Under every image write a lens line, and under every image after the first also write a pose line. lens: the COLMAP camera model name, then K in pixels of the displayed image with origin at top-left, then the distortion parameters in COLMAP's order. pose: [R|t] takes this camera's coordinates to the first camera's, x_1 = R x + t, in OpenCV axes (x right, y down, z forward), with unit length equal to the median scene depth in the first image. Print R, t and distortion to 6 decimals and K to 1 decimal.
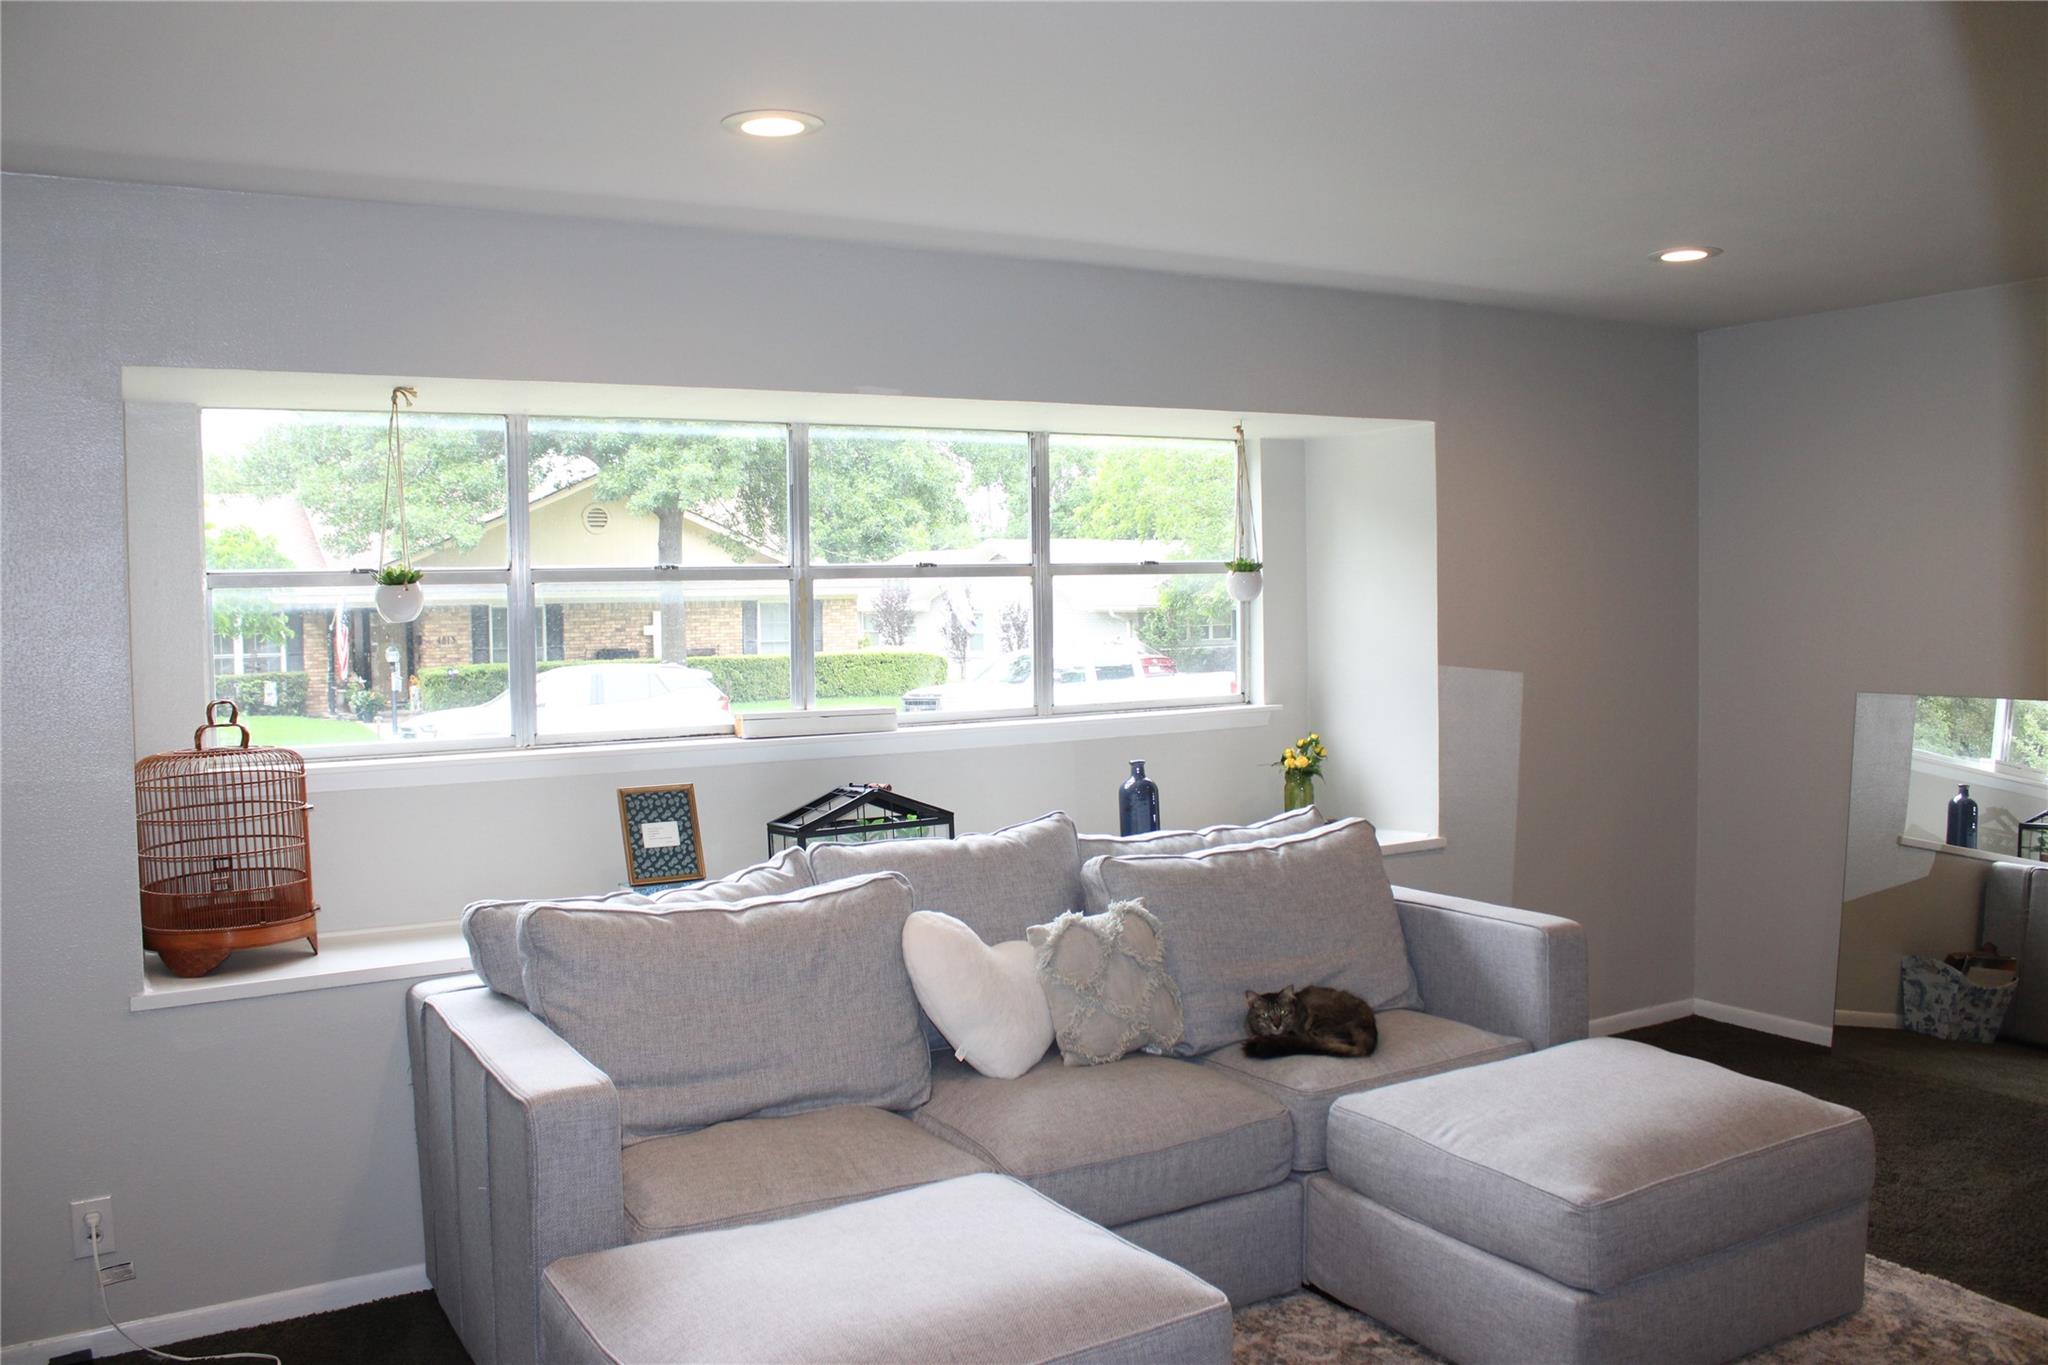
lens RADIAL K [[1722.7, 0, 1024.0], [0, 1722.7, 682.5], [0, 0, 1]] dist [-0.054869, 0.003763]
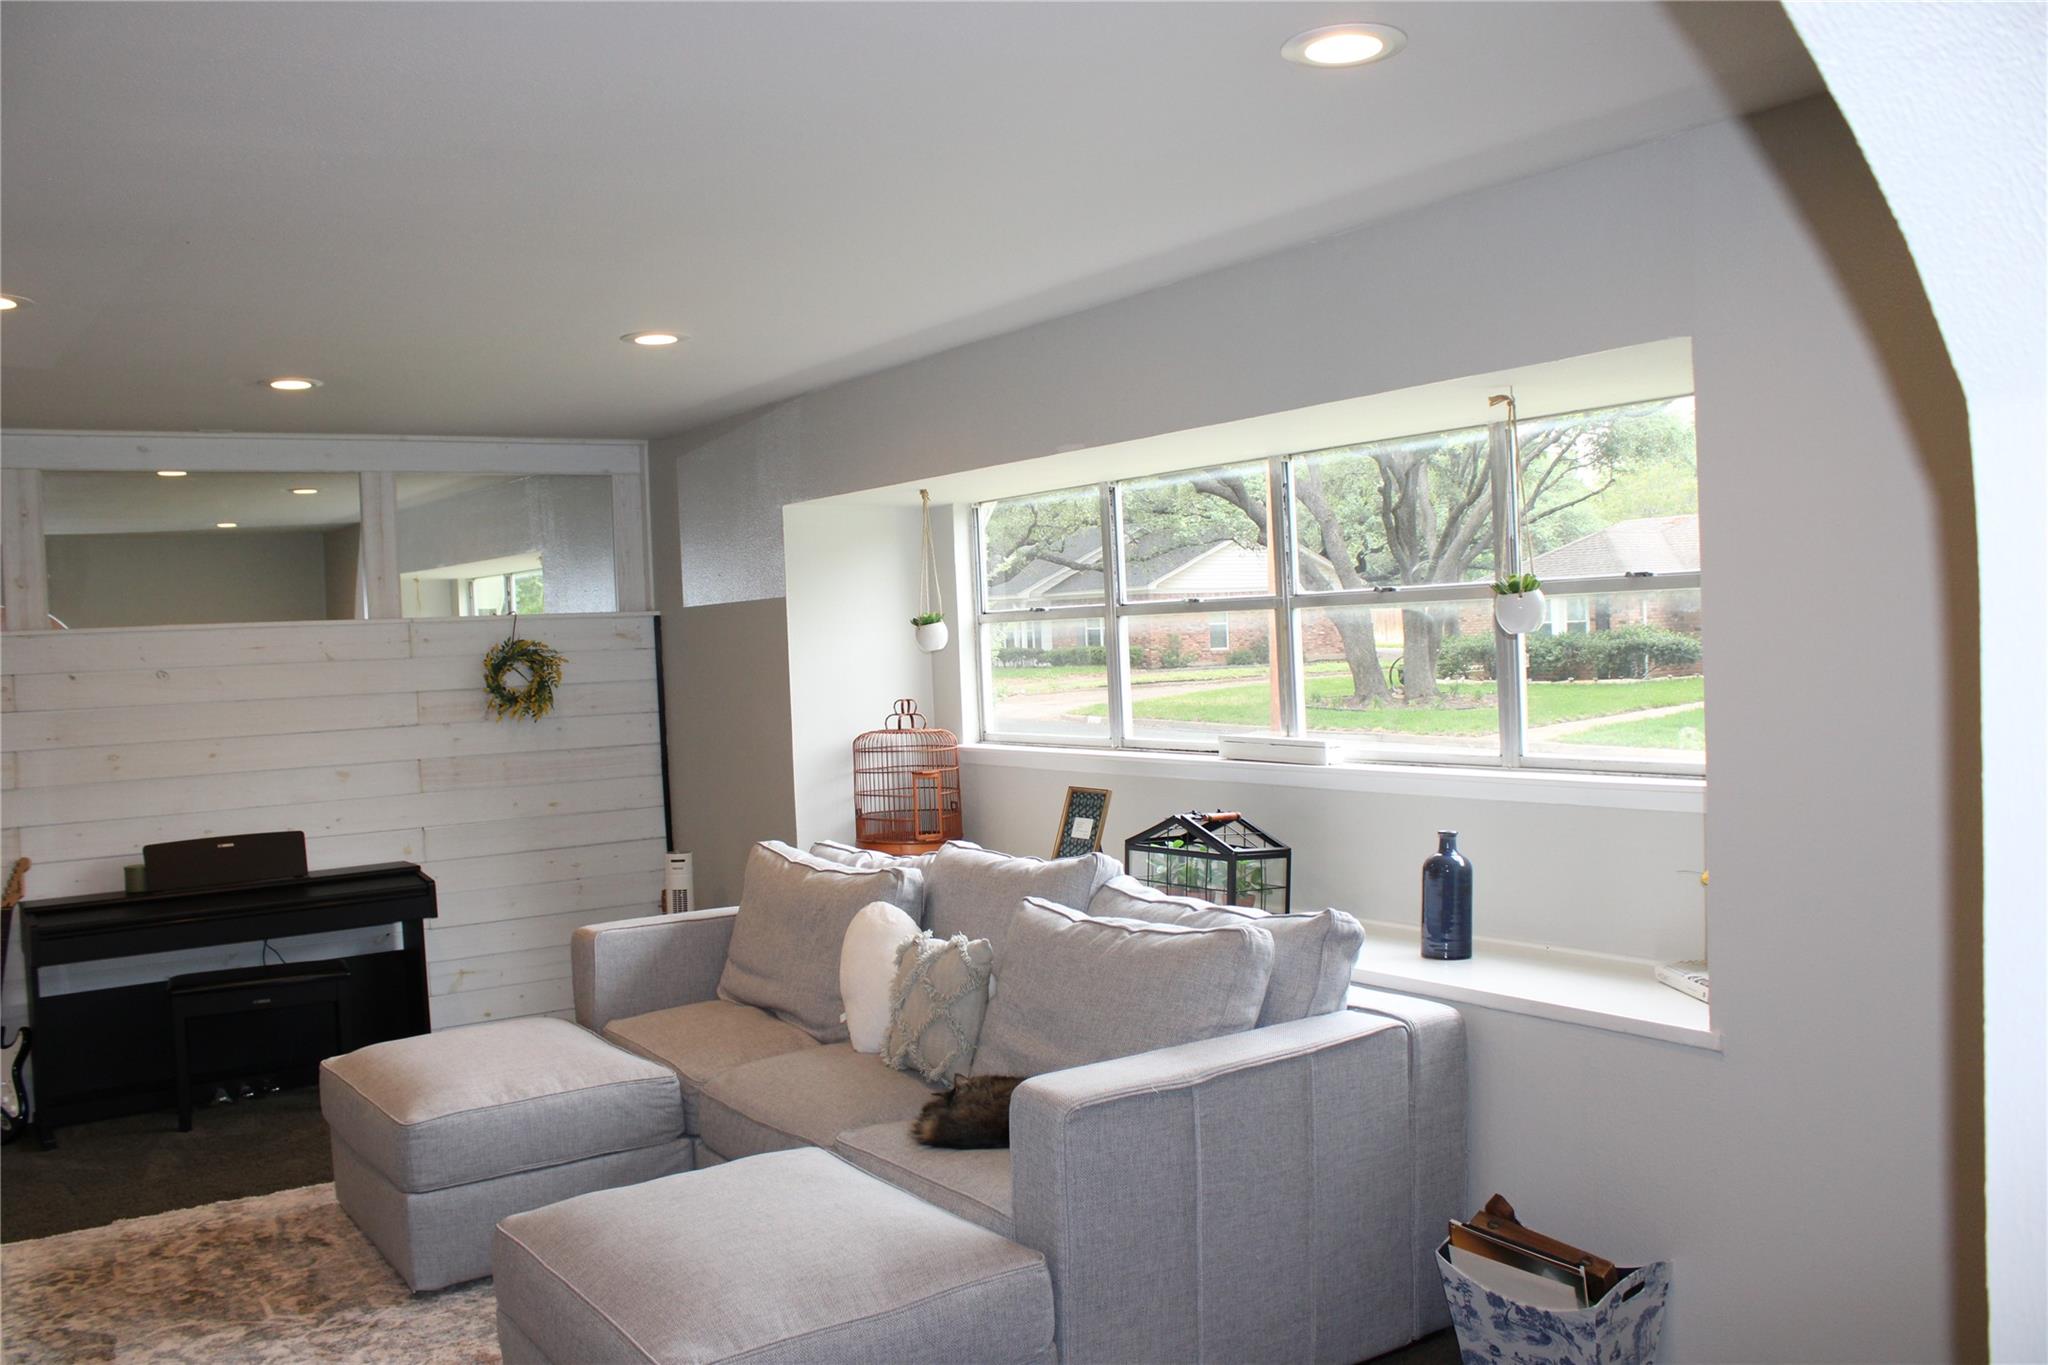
lens RADIAL K [[1722.7, 0, 1024.0], [0, 1722.7, 682.5], [0, 0, 1]] dist [-0.054869, 0.003763]
pose [[0.066409, 0.046303, -0.996718, 0.780824], [-0.009346, 0.998908, 0.045782, -0.054270], [0.997749, 0.006275, 0.066769, 0.688783]]
